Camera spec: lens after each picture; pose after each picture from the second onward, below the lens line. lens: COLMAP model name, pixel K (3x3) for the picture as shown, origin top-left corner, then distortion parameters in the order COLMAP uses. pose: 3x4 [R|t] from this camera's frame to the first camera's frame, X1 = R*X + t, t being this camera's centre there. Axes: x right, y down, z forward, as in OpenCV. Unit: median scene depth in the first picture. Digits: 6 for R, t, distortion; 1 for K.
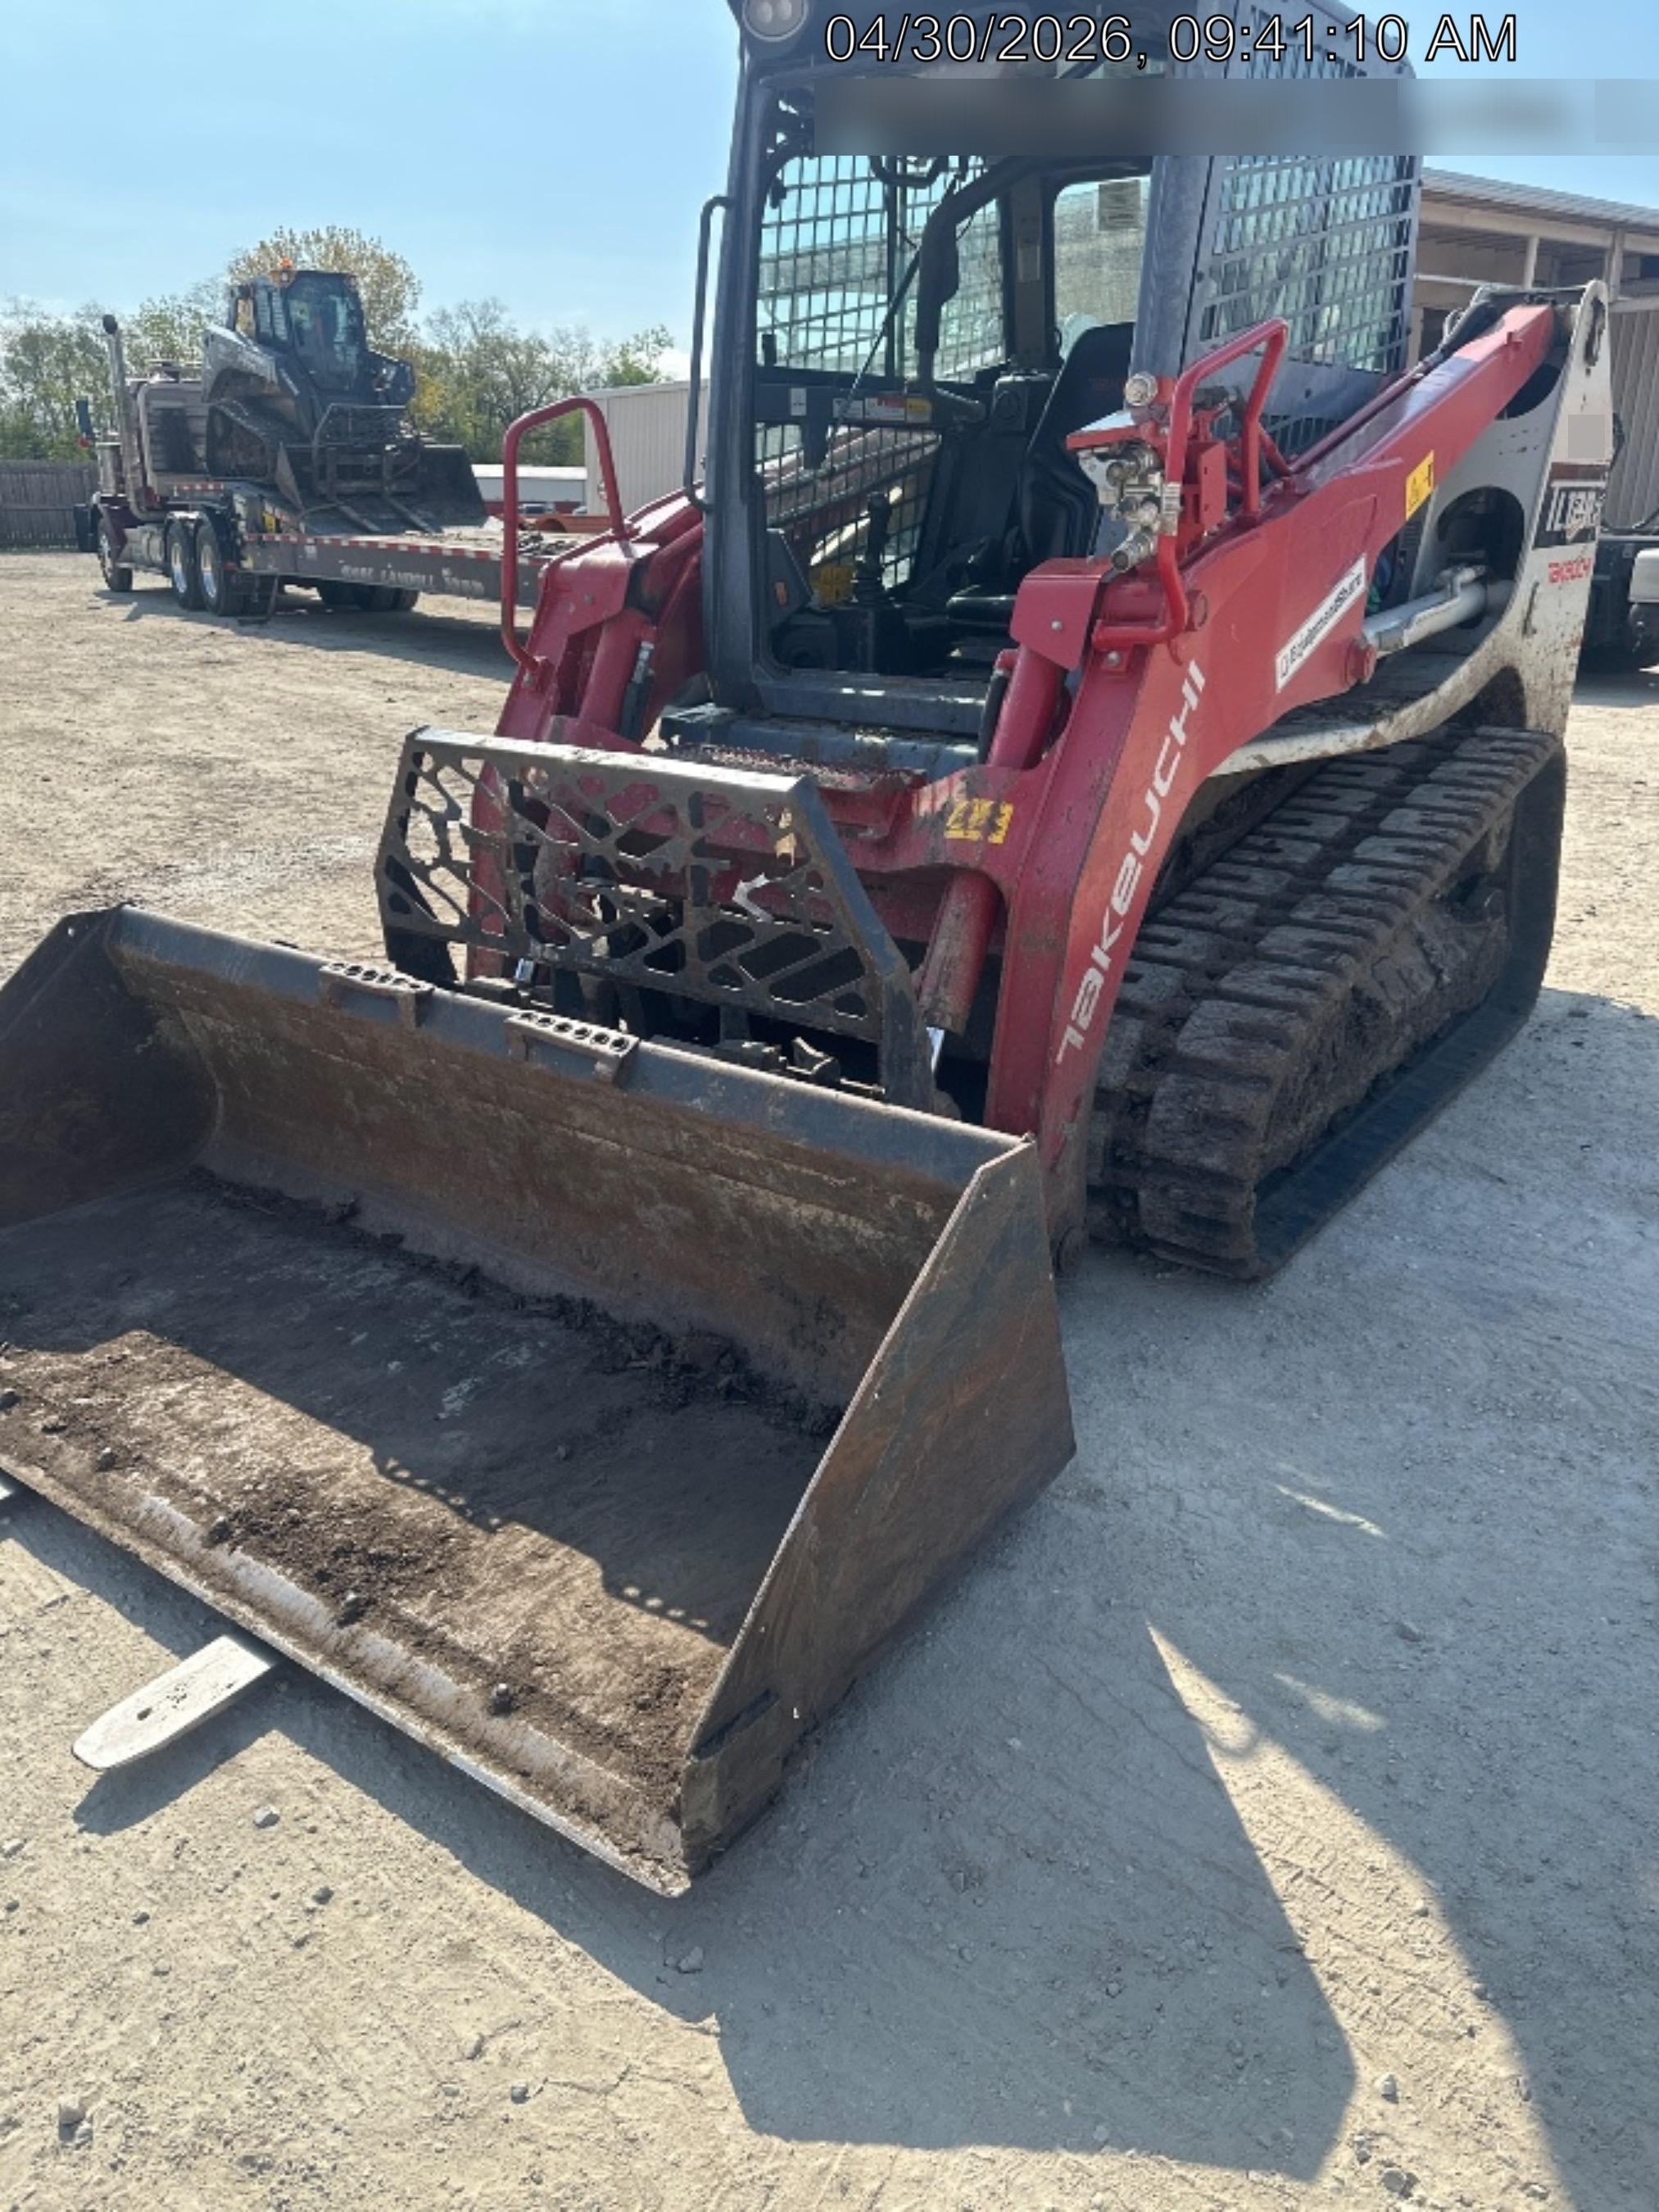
lens RADIAL K [[1656.8, 0, 817.8], [0, 1656.8, 1028.4], [0, 0, 1]] dist [0.106953, -0.167548]
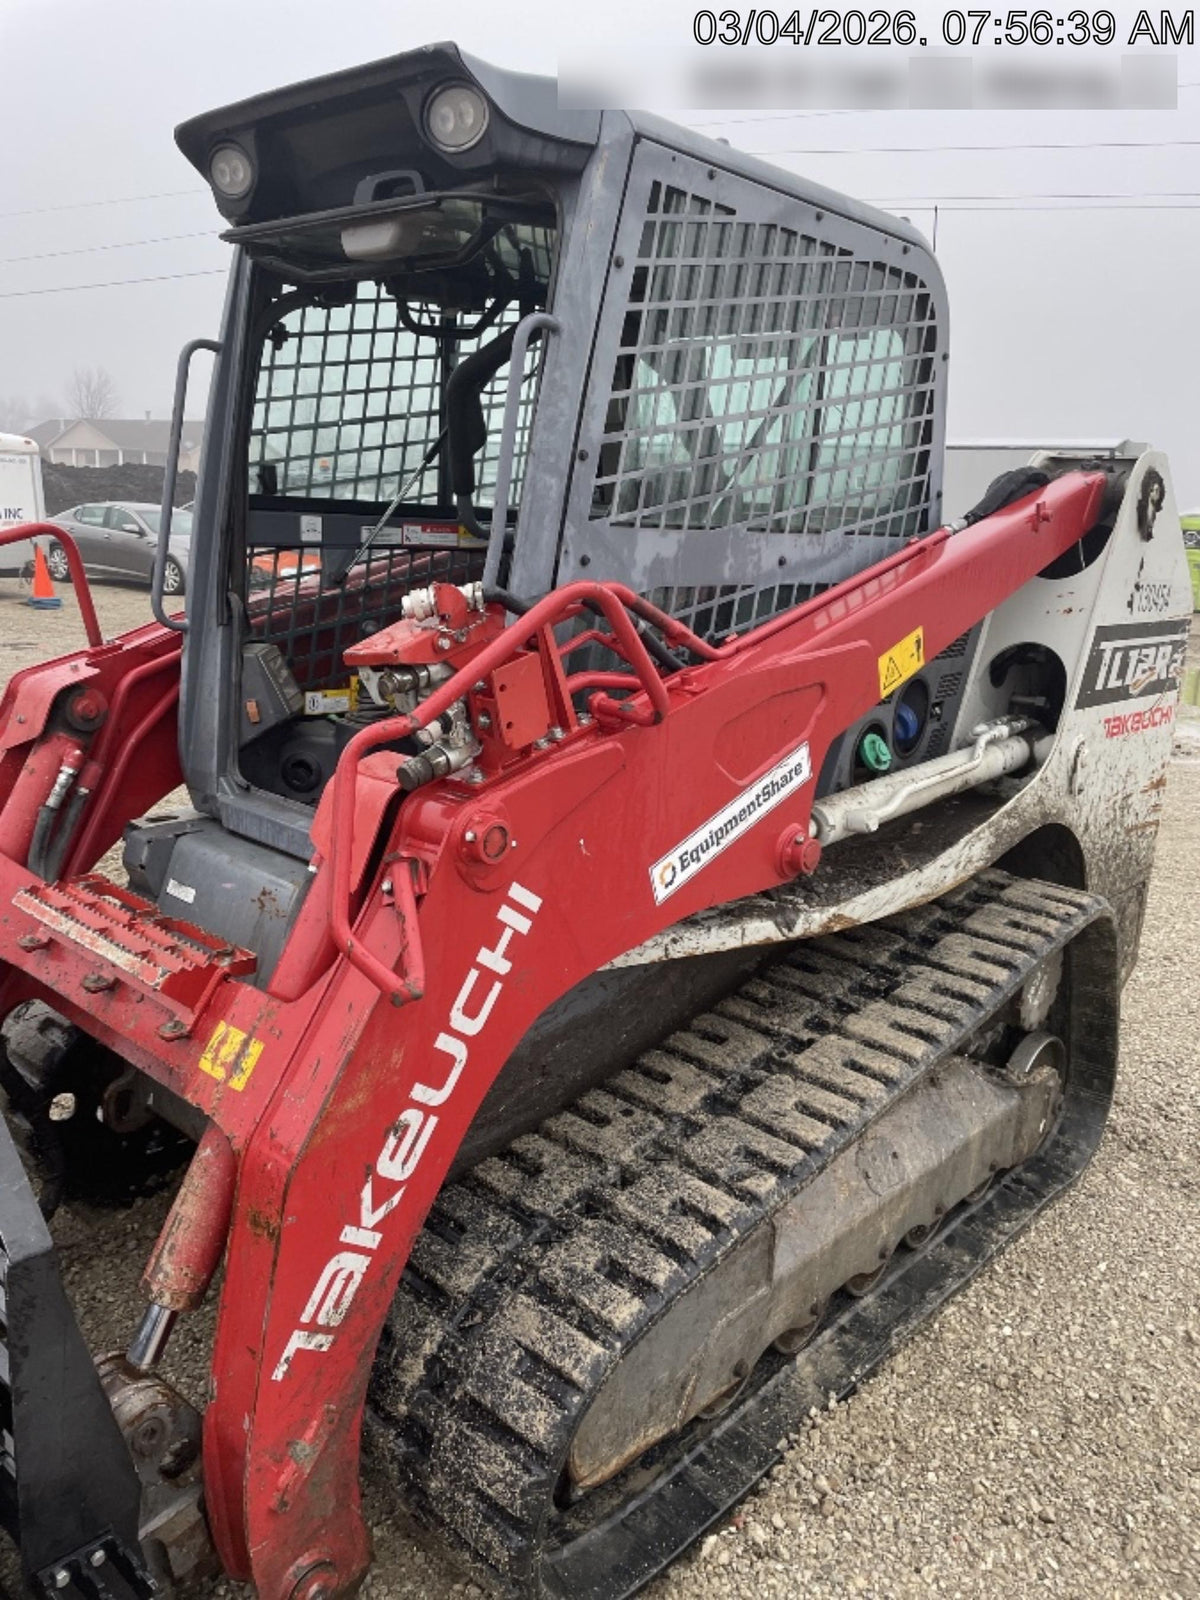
lens RADIAL K [[1198.4, 0, 591.5], [0, 1198.4, 743.9], [0, 0, 1]] dist [0.106953, -0.167548]
pose [[0.989533, 0.085017, -0.116602, 0.271880], [-0.098345, 0.988628, -0.113769, -0.184733], [0.105603, 0.124046, 0.986641, 0.316437]]
